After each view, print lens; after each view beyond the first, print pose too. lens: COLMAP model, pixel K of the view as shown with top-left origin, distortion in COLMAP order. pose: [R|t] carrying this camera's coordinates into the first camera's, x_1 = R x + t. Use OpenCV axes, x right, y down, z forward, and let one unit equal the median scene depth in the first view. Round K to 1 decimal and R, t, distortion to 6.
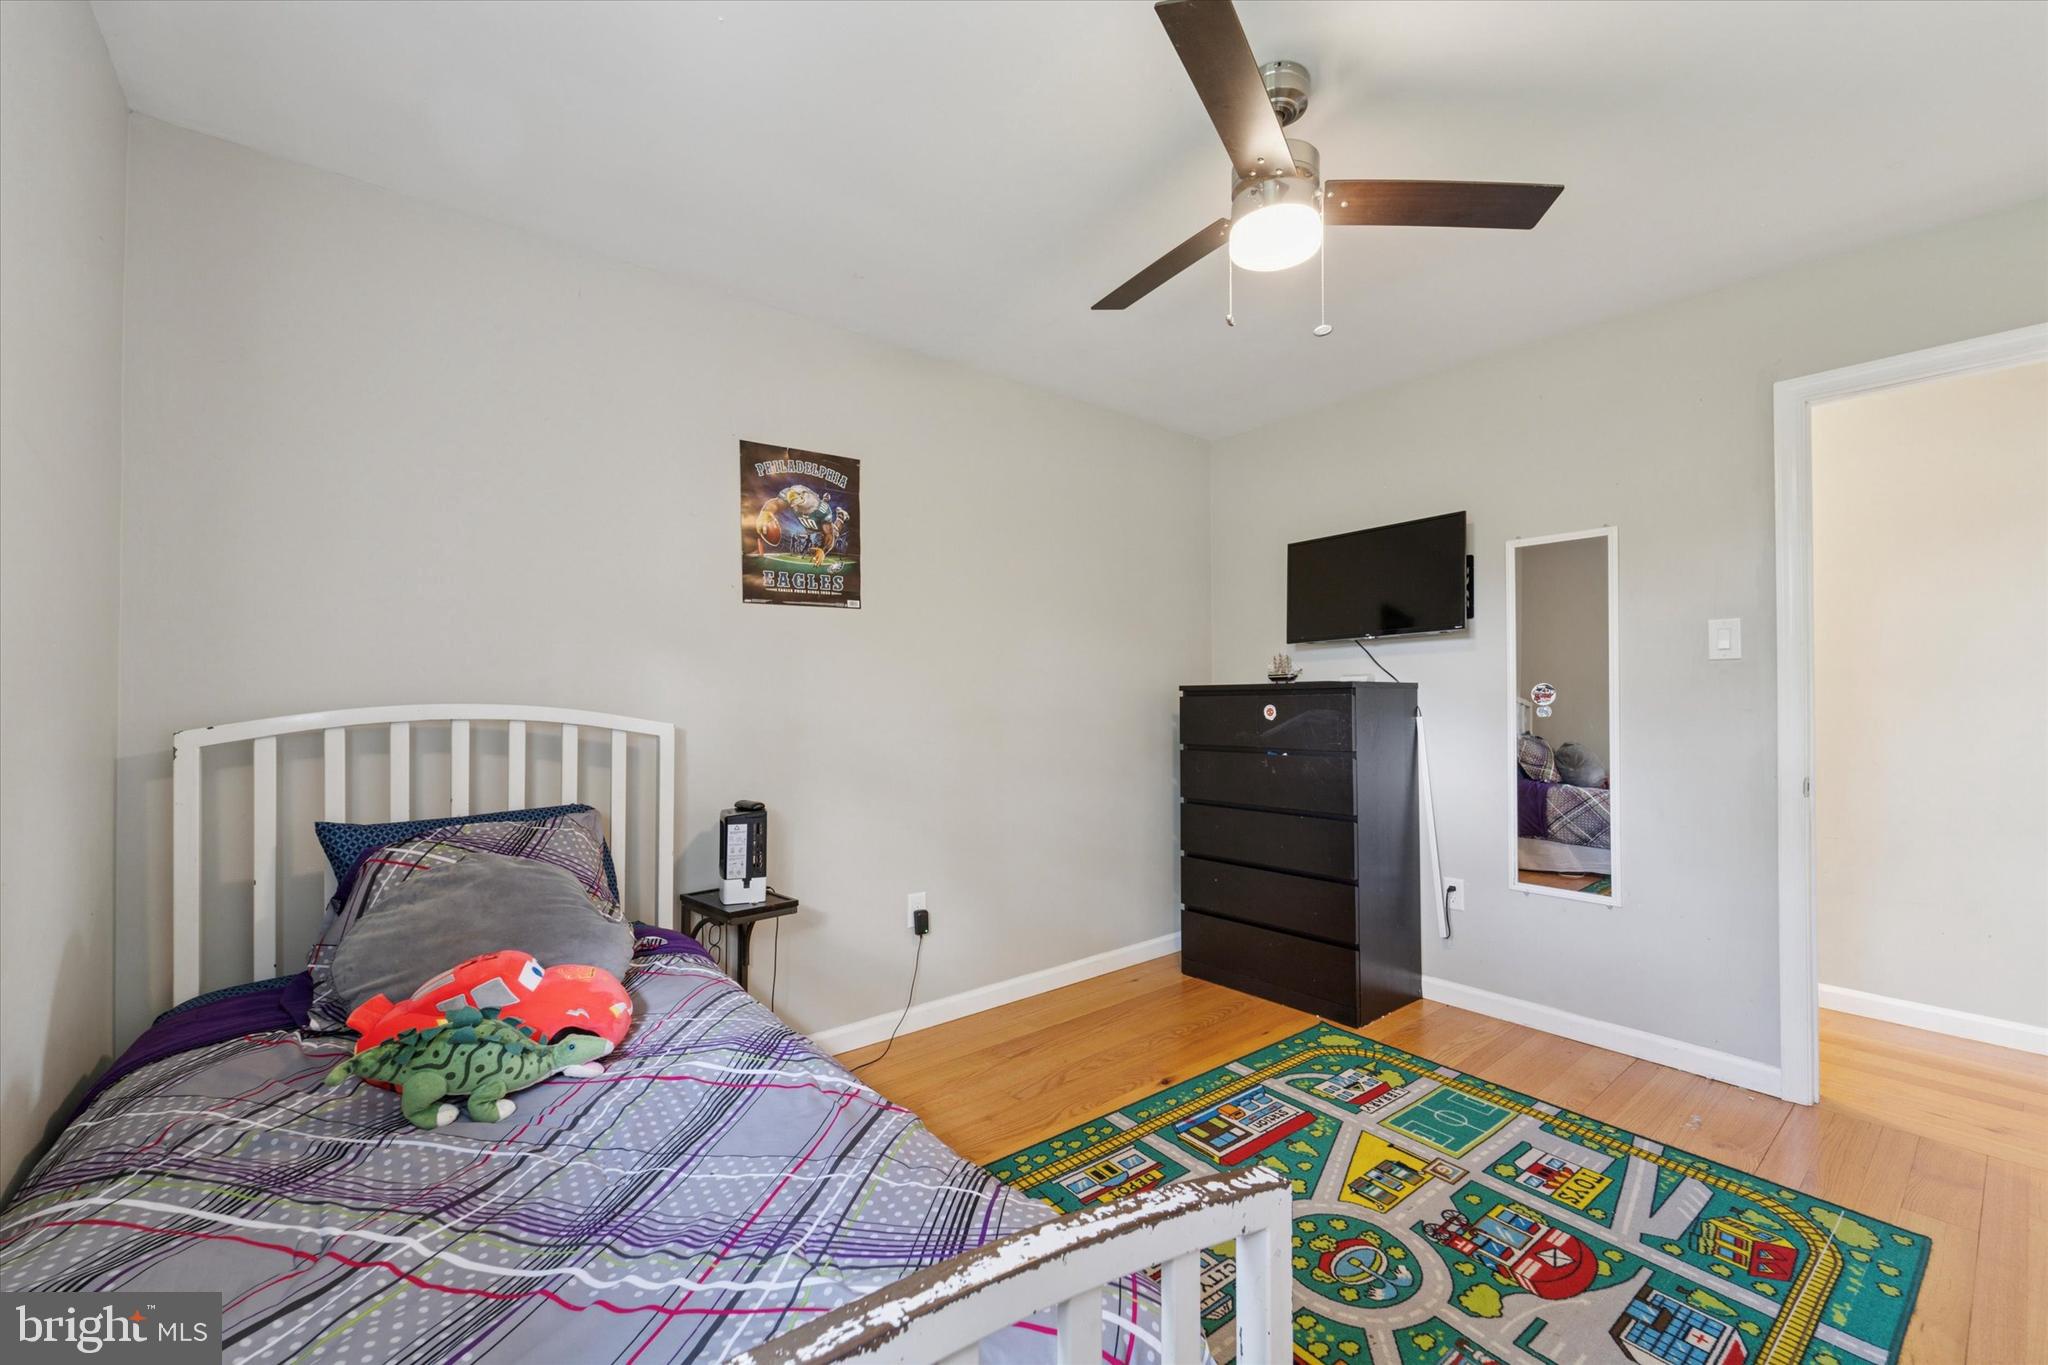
lens RADIAL K [[828.0, 0, 1028.1], [0, 828.0, 687.7], [0, 0, 1]] dist [-0.000447, -0.003660]
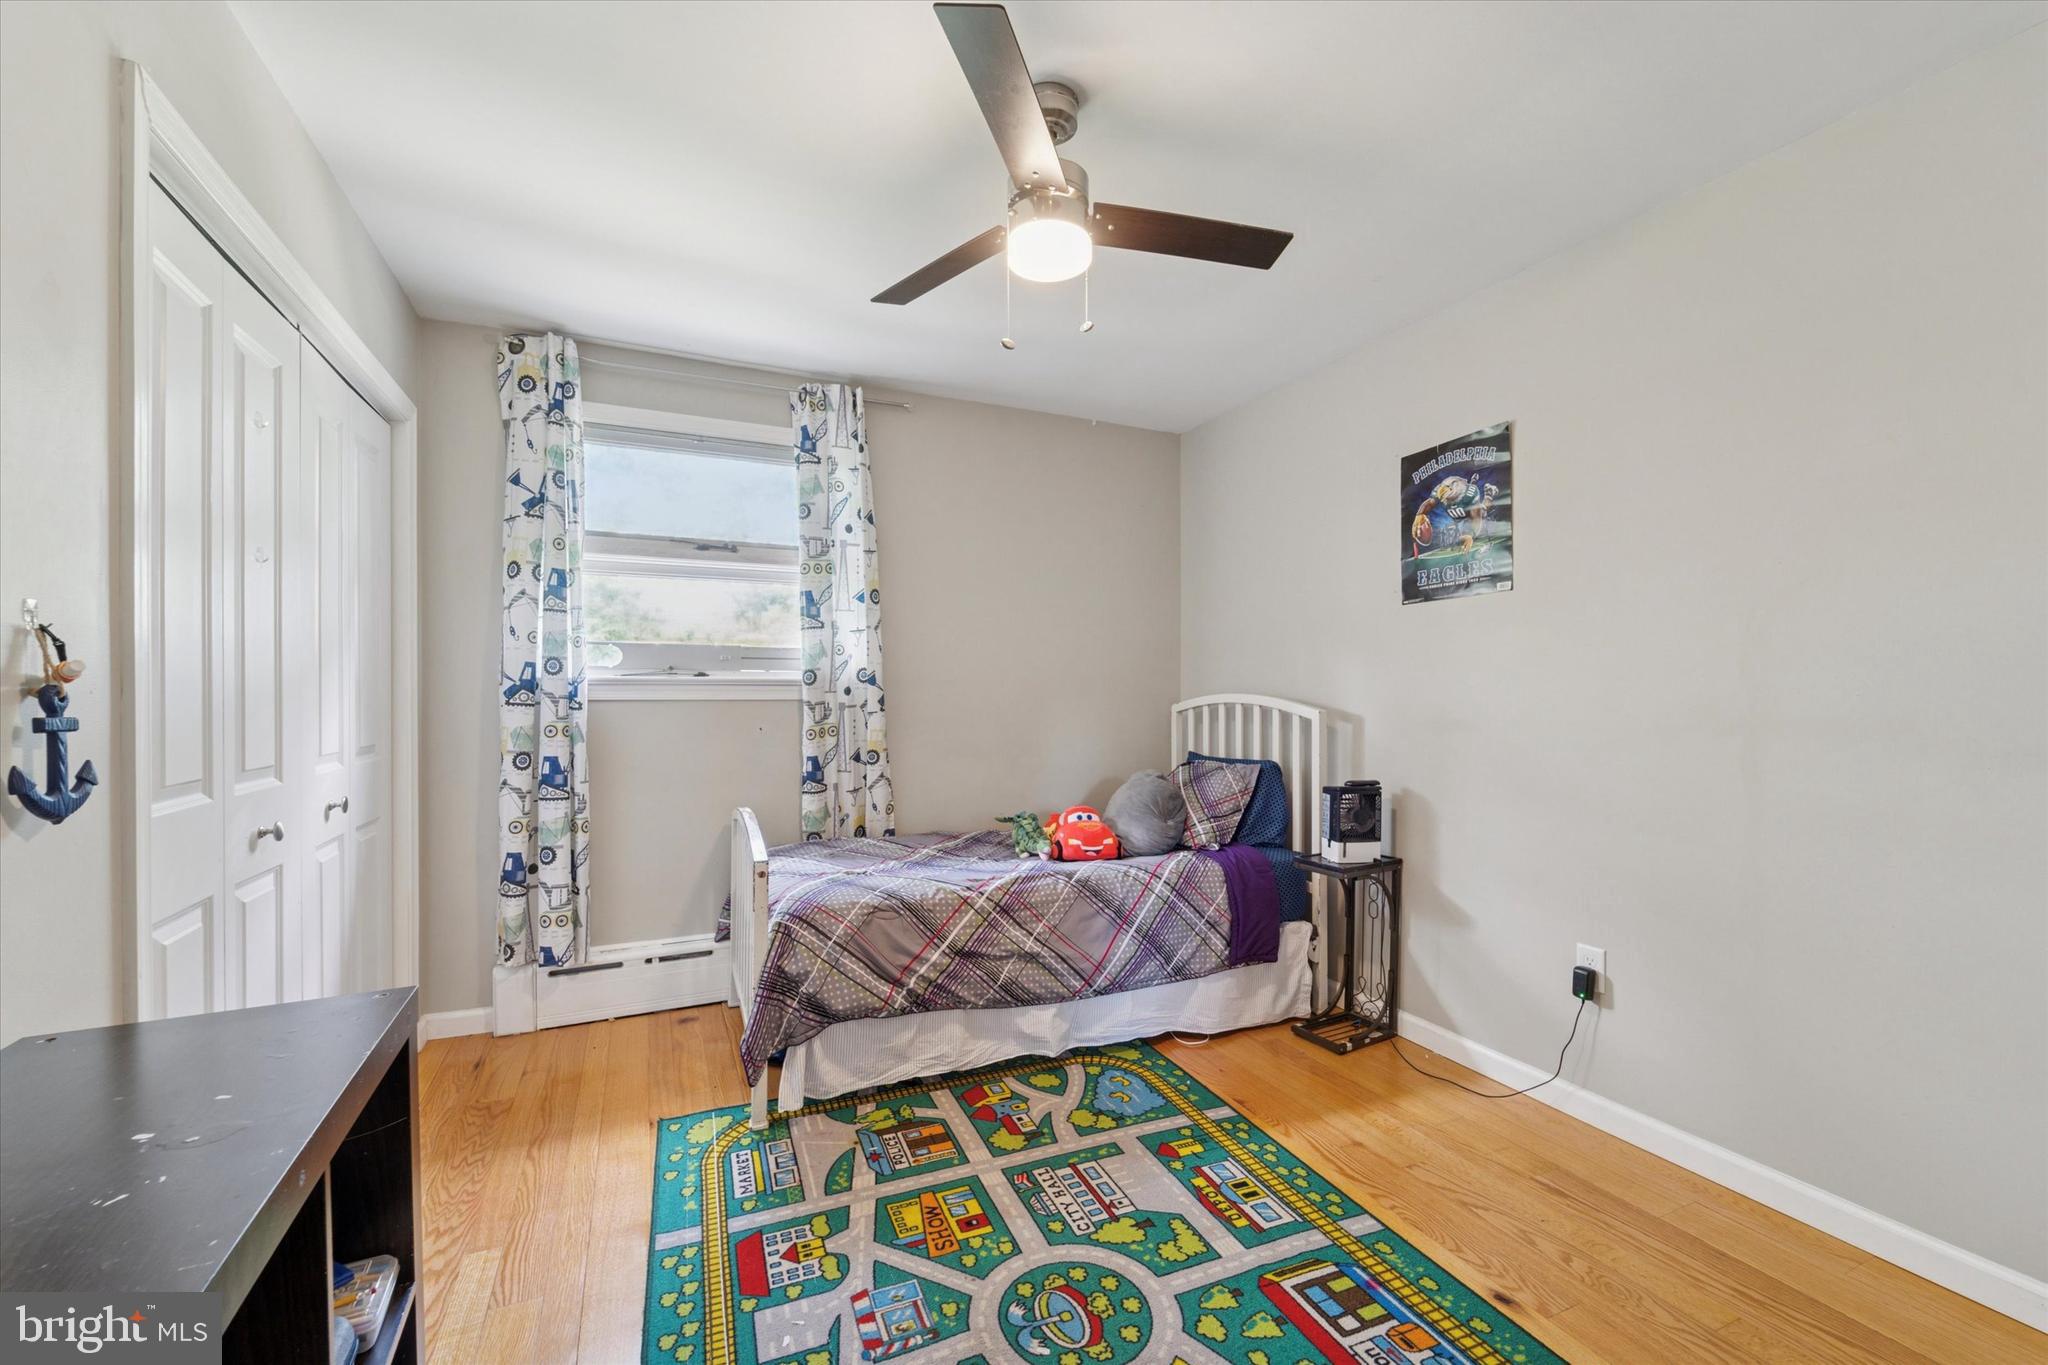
lens RADIAL K [[828.0, 0, 1028.1], [0, 828.0, 687.7], [0, 0, 1]] dist [-0.000447, -0.003660]
pose [[-0.258475, 0.000683, -0.966018, 0.946864], [0.012350, 0.999920, -0.002597, 0.005359], [0.965939, -0.012602, -0.258463, 0.888777]]
